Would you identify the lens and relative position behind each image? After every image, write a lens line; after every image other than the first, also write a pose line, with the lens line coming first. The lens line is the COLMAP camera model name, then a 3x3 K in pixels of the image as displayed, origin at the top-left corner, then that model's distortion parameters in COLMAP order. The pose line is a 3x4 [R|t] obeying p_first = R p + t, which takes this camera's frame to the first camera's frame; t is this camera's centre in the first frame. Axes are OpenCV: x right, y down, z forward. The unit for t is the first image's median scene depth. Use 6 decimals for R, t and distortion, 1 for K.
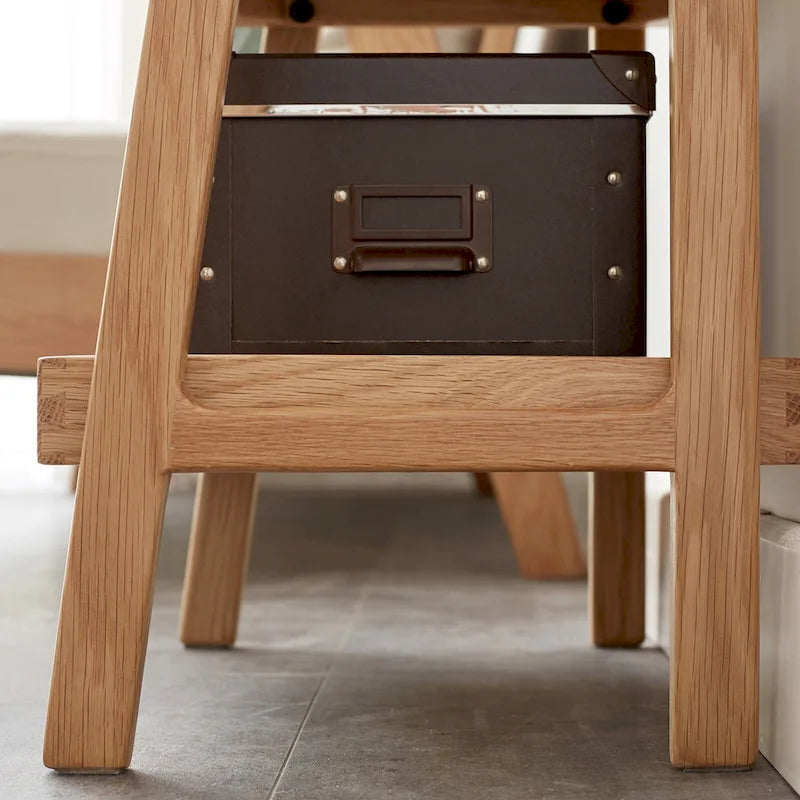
lens RADIAL K [[2080.2, 0, 399.9], [0, 2080.2, 463.9], [0, 0, 1]] dist [-0.053787, 0.139028]
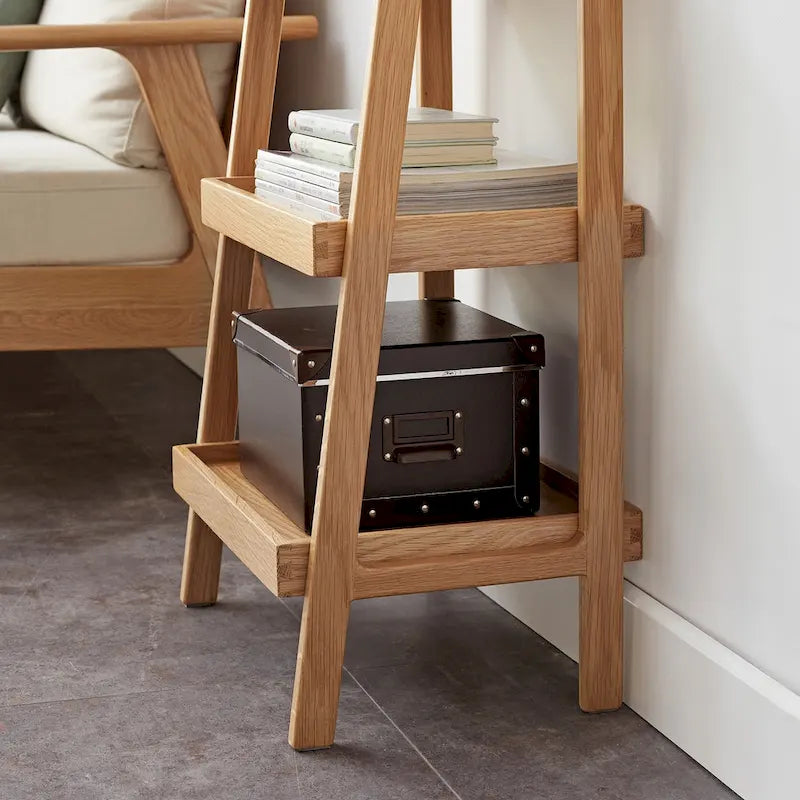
lens RADIAL K [[2163.4, 0, 400.0], [0, 2163.4, 400.0], [0, 0, 1]] dist [-0.123500, -1.590565]
pose [[0.952408, -0.070722, 0.296509, -0.665454], [0.024280, 0.987224, 0.157481, -0.509502], [-0.303858, -0.142787, 0.941957, -0.935910]]
